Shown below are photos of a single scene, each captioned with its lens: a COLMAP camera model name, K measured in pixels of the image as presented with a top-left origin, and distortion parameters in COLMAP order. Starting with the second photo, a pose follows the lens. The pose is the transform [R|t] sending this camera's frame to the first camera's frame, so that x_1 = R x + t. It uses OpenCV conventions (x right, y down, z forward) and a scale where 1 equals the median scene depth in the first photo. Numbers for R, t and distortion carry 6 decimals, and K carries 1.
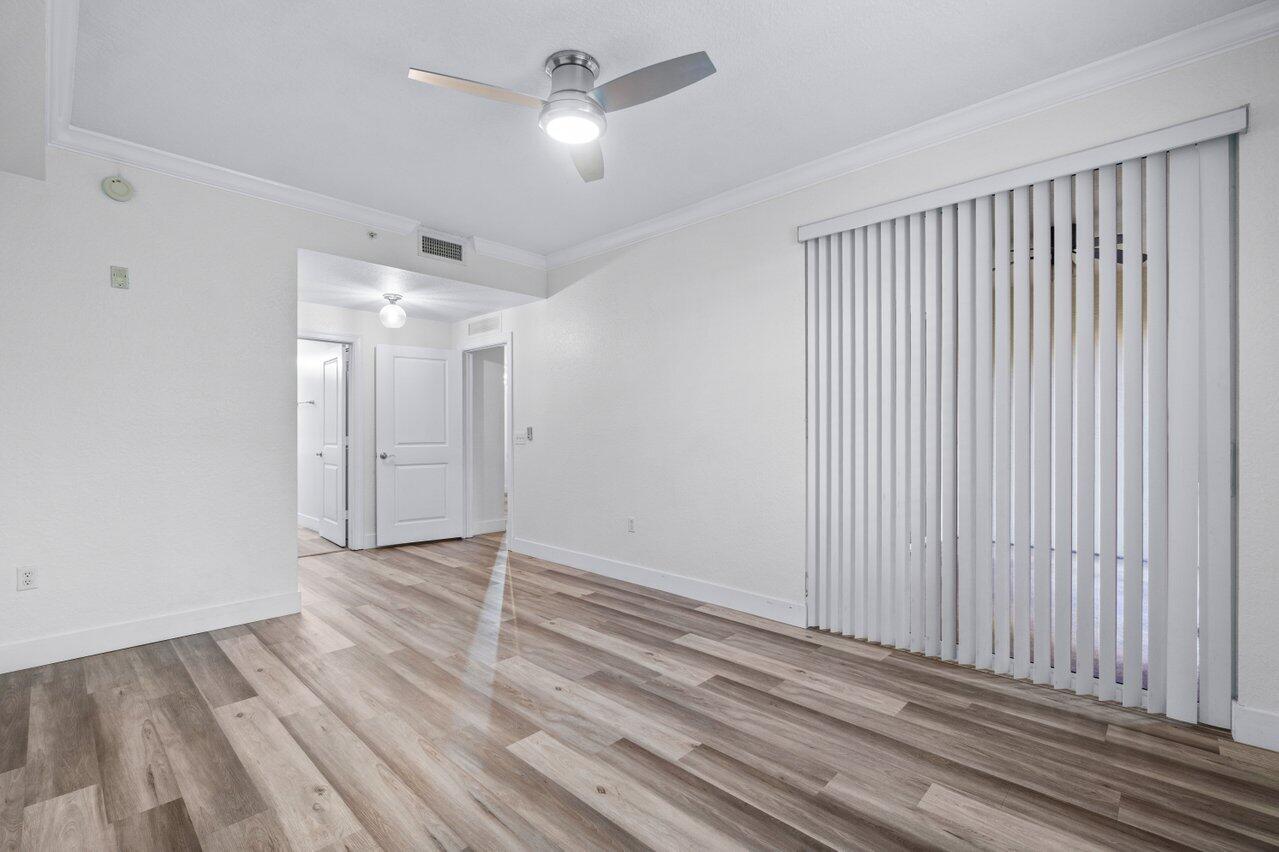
lens RADIAL K [[561.6, 0, 640.3], [0, 561.6, 428.2], [0, 0, 1]] dist [-0.009710, 0.001668]
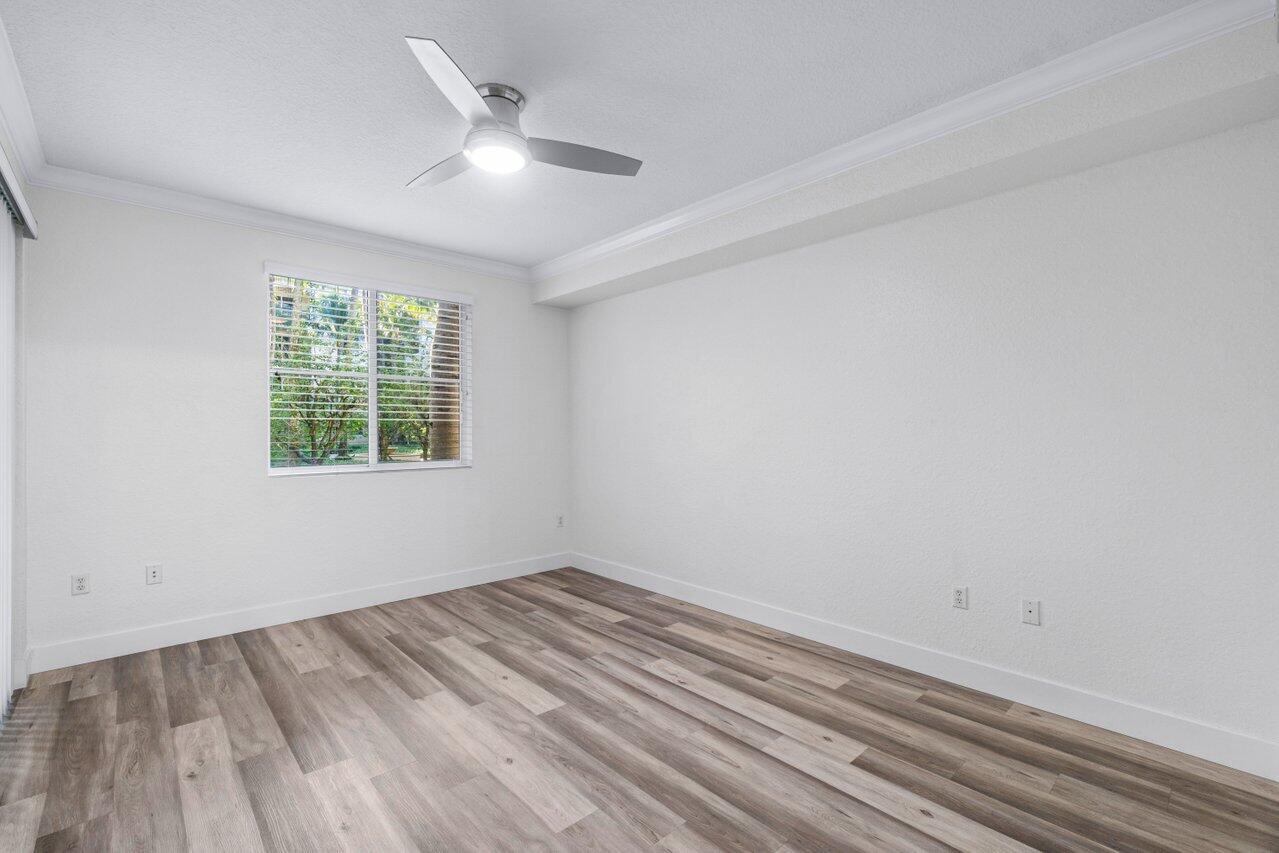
lens RADIAL K [[561.6, 0, 638.2], [0, 561.6, 427.1], [0, 0, 1]] dist [-0.009710, 0.001668]
pose [[-0.997177, 0.000970, 0.075084, -0.430354], [0.000203, 0.999948, -0.010227, -0.038925], [-0.075090, -0.010183, -0.997125, 1.946416]]
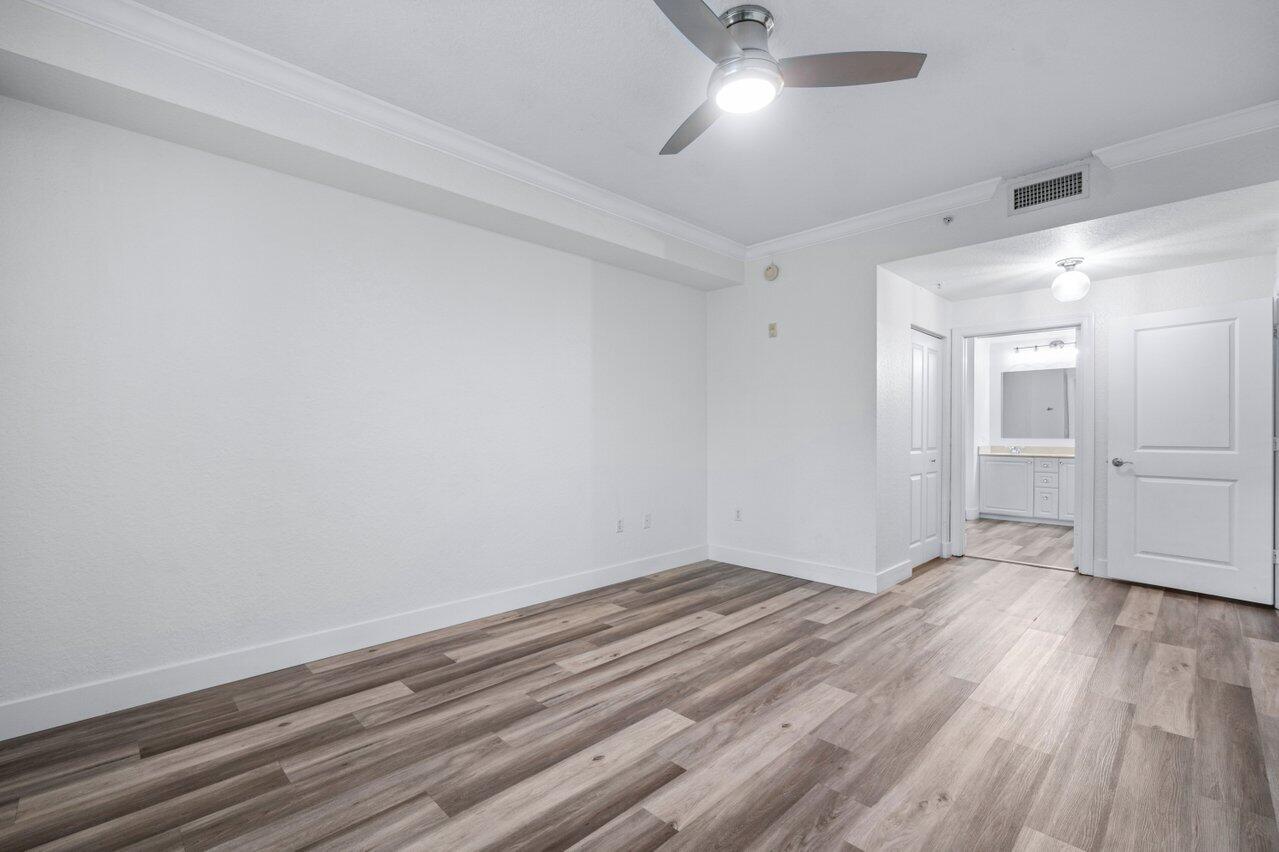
lens RADIAL K [[561.6, 0, 637.0], [0, 561.6, 432.5], [0, 0, 1]] dist [-0.009710, 0.001668]
pose [[-0.036619, 0.003549, -0.999323, 0.772036], [0.004770, 0.999983, 0.003376, 0.004691], [0.999318, -0.004644, -0.036636, 0.846813]]
